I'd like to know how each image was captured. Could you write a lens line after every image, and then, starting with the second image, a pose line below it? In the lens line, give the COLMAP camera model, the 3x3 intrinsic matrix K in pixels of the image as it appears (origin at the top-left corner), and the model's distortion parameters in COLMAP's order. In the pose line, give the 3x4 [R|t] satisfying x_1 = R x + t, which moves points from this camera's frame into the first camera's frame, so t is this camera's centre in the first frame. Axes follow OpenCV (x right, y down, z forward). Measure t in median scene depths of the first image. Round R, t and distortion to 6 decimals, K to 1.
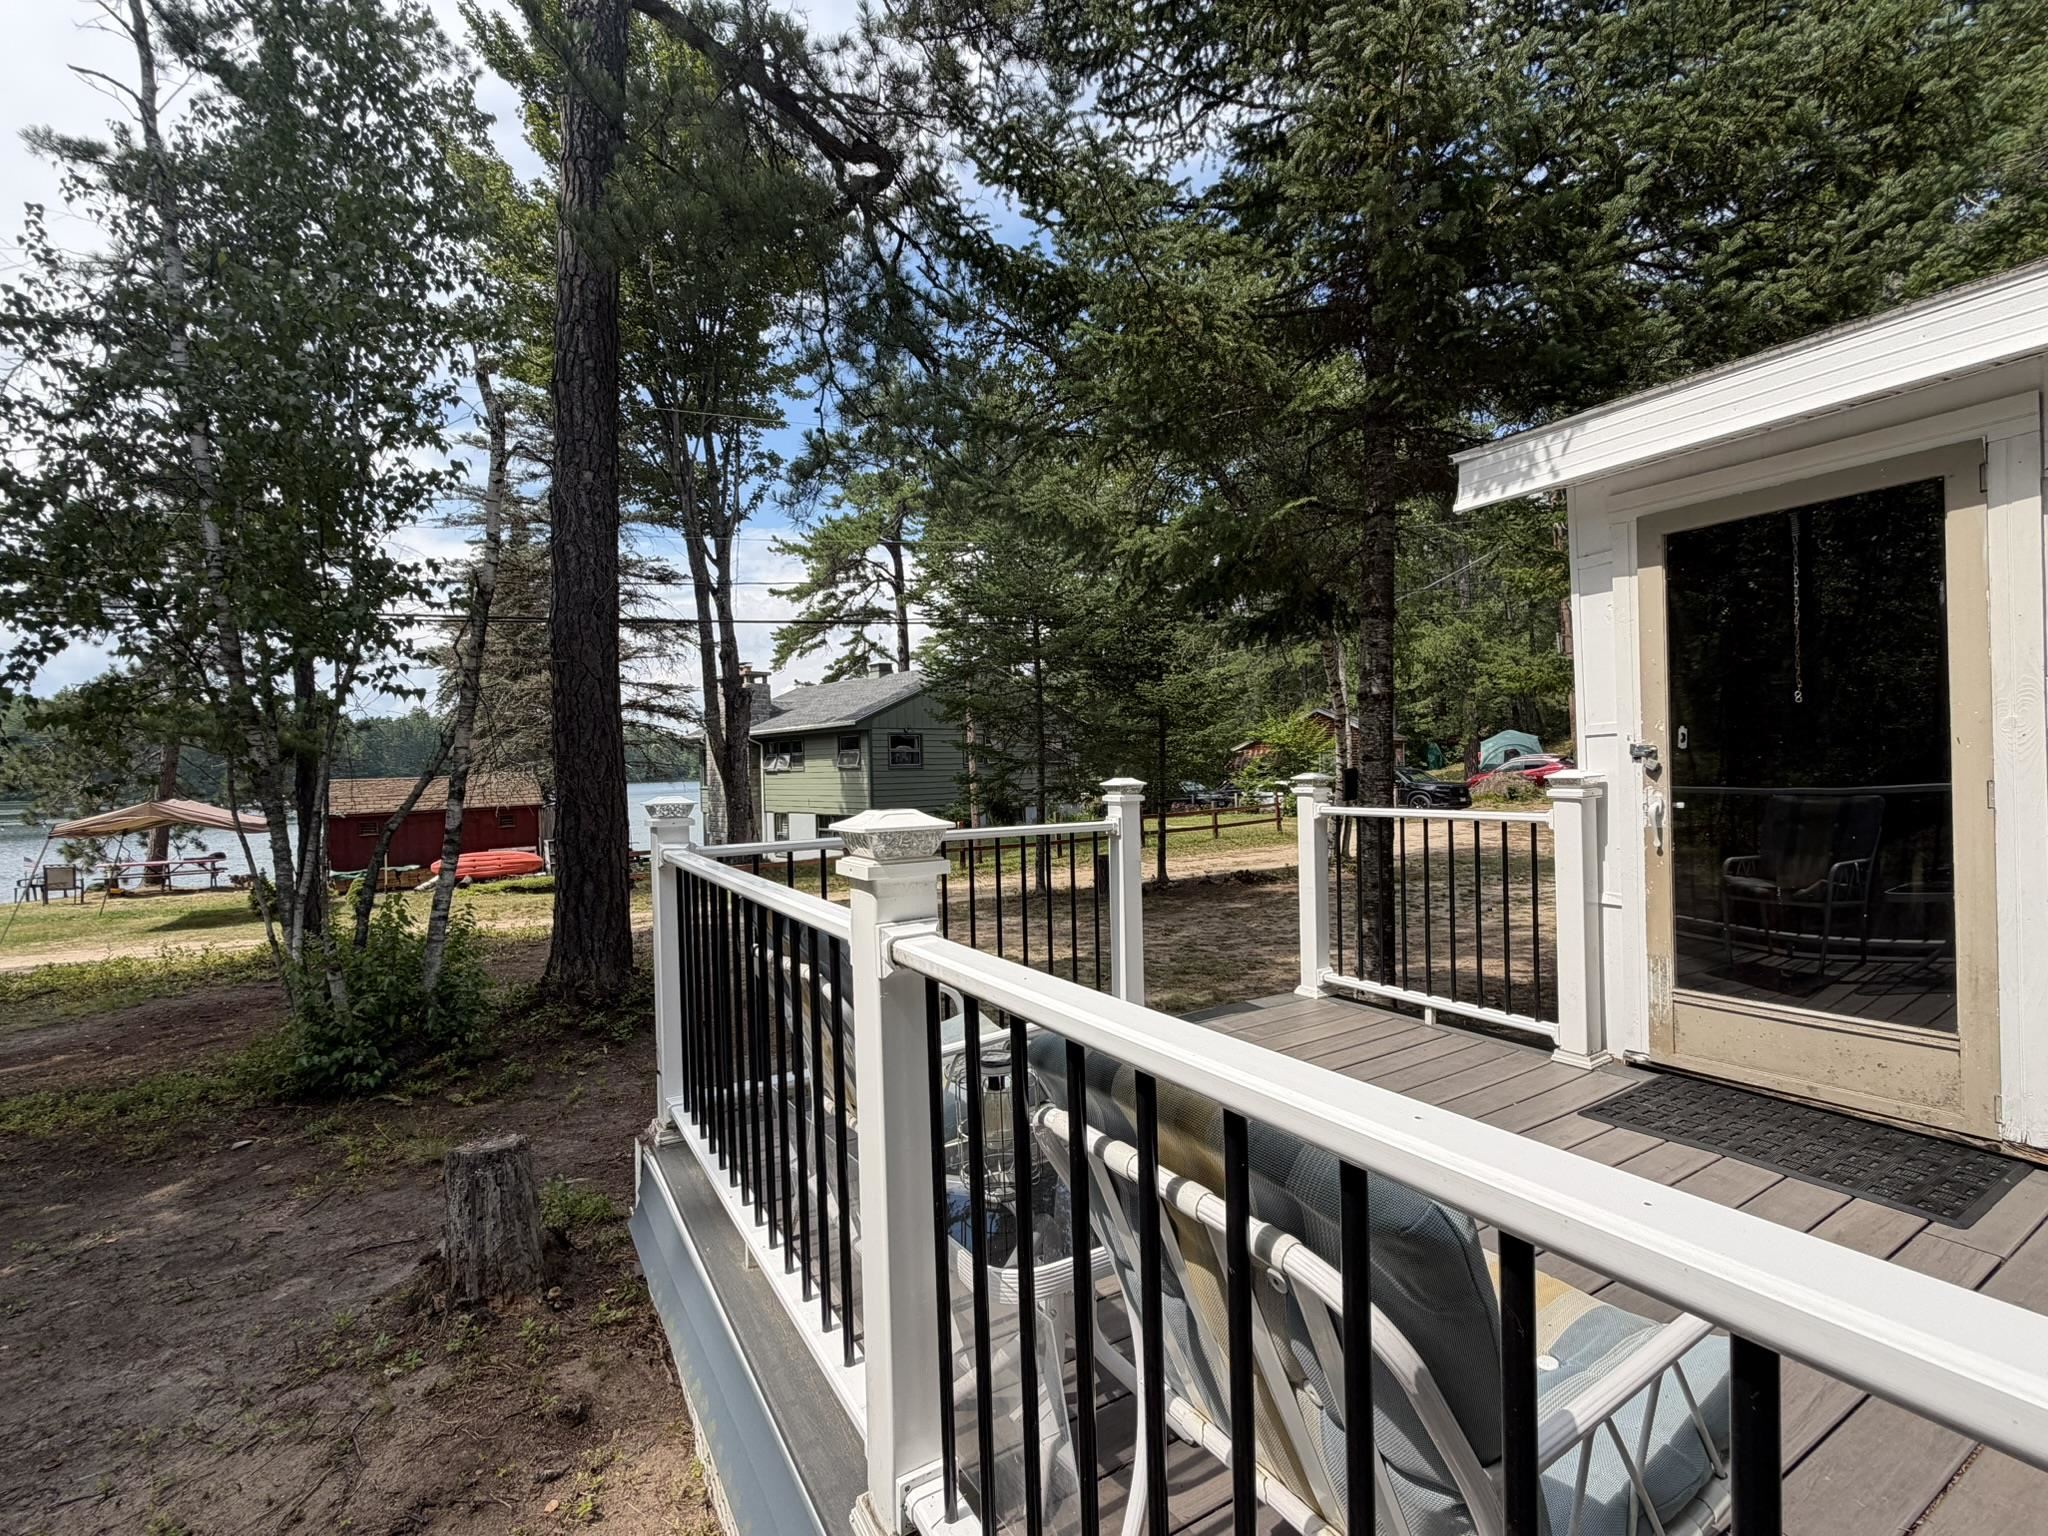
lens RADIAL K [[907.9, 0, 1024.1], [0, 907.9, 769.1], [0, 0, 1]] dist [0.006663, -0.002397]
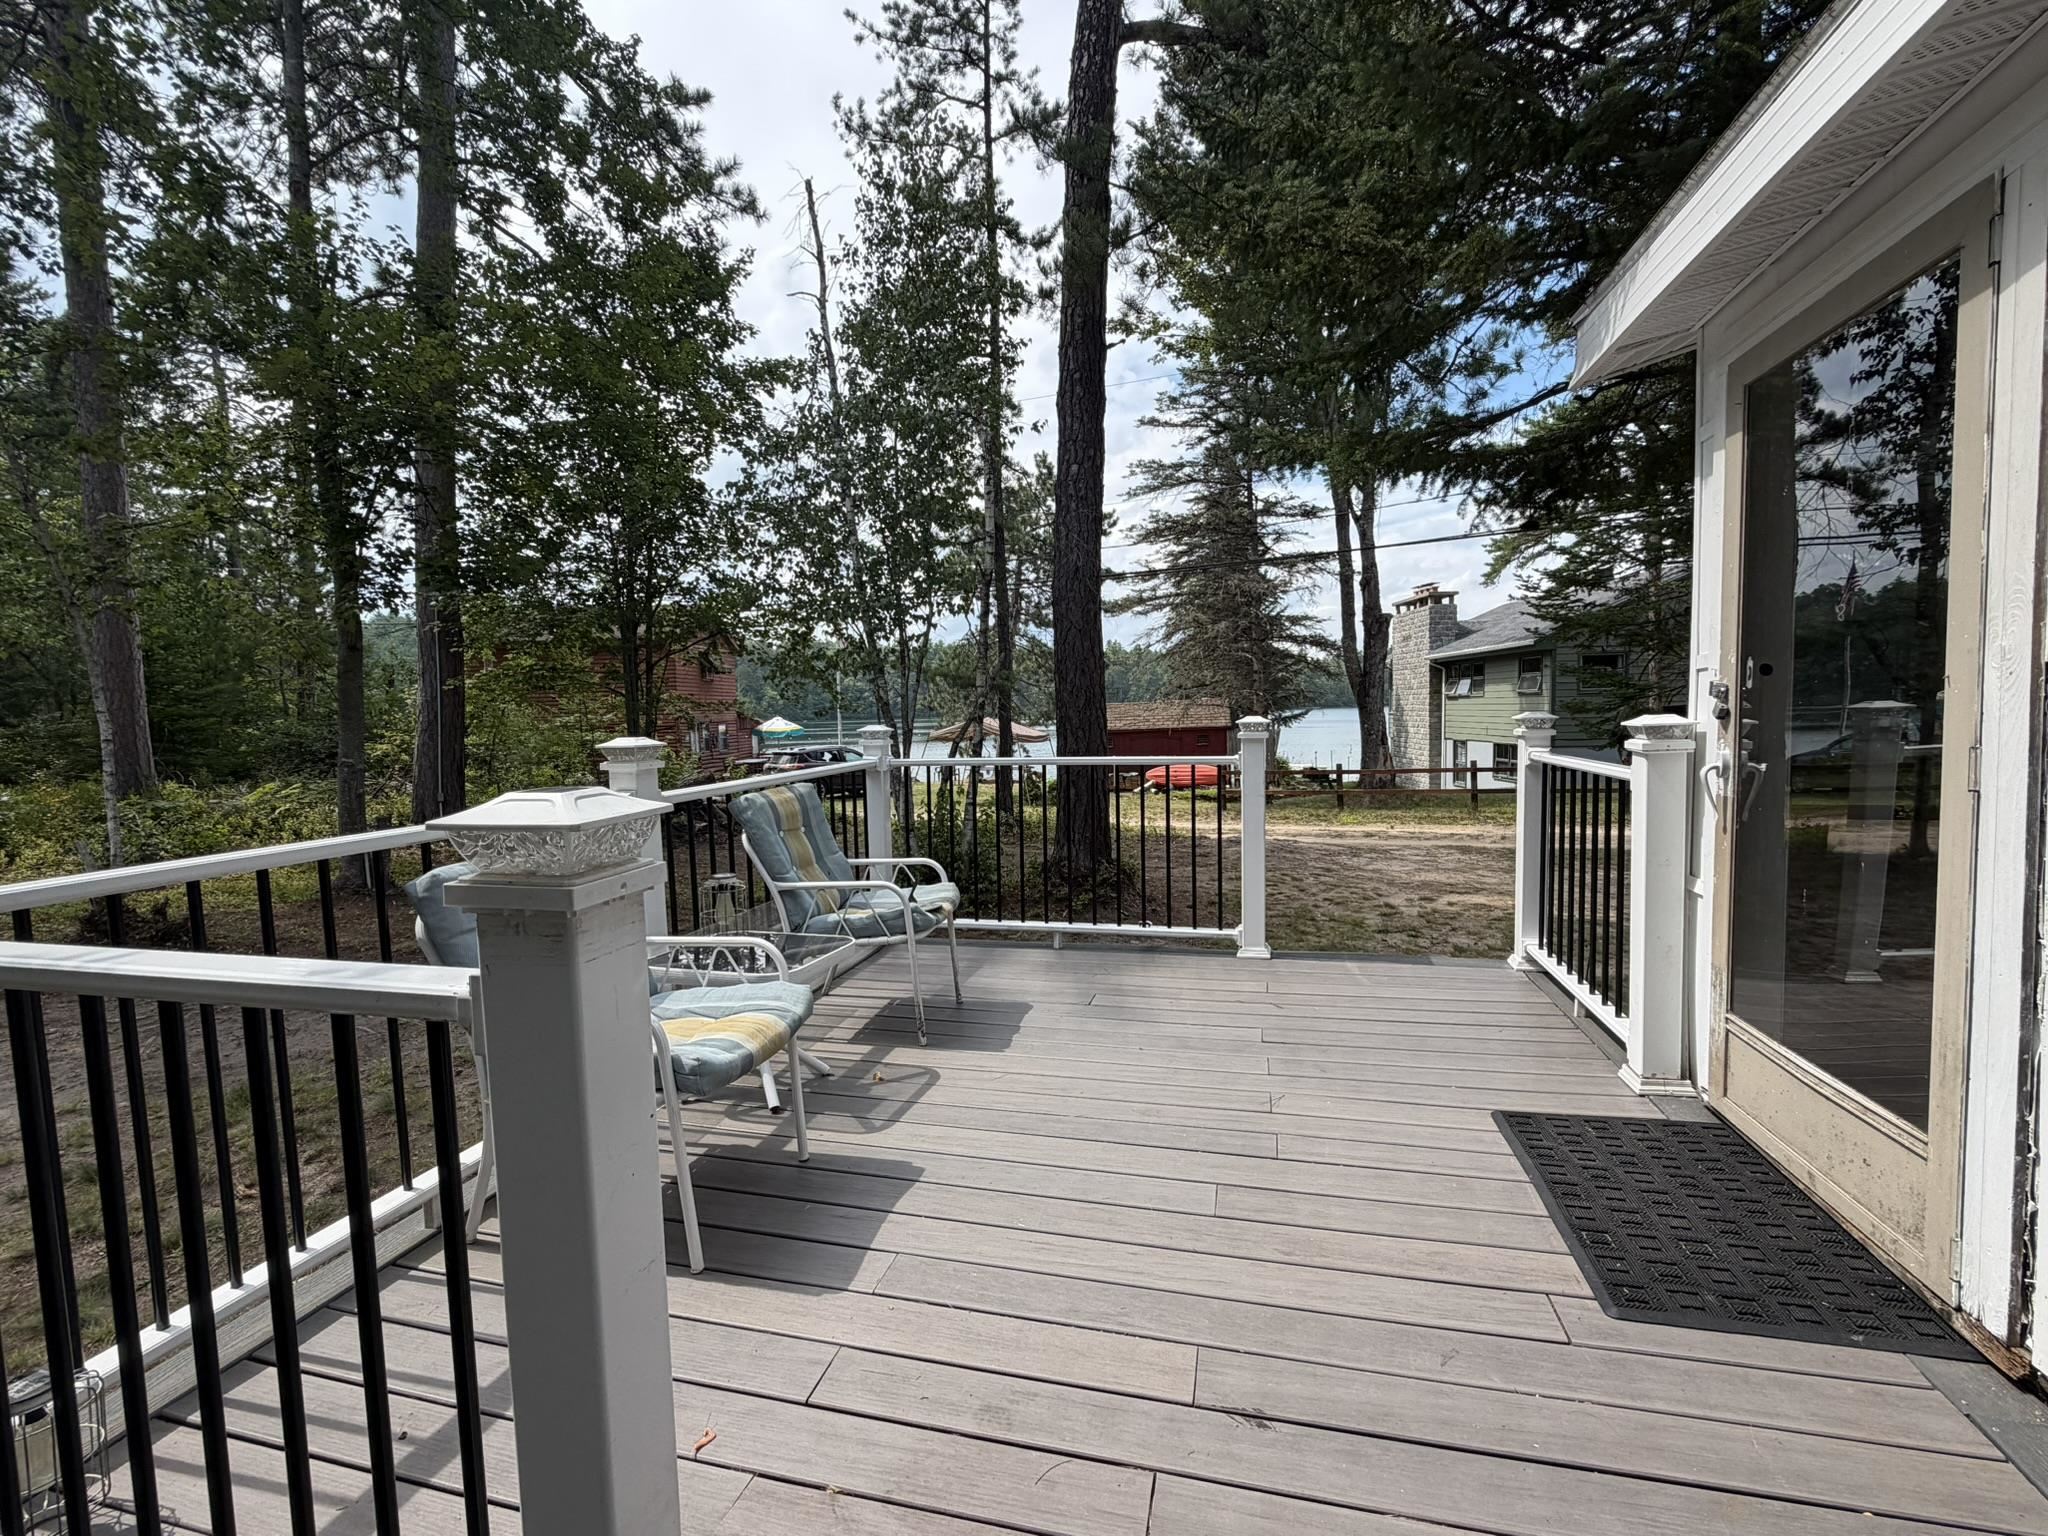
lens RADIAL K [[907.9, 0, 1033.1], [0, 907.9, 771.0], [0, 0, 1]] dist [0.006663, -0.002397]
pose [[0.704894, 0.056498, -0.707059, 0.138012], [0.005013, 0.996401, 0.084616, -0.003566], [0.709295, -0.063190, 0.702074, 0.014984]]
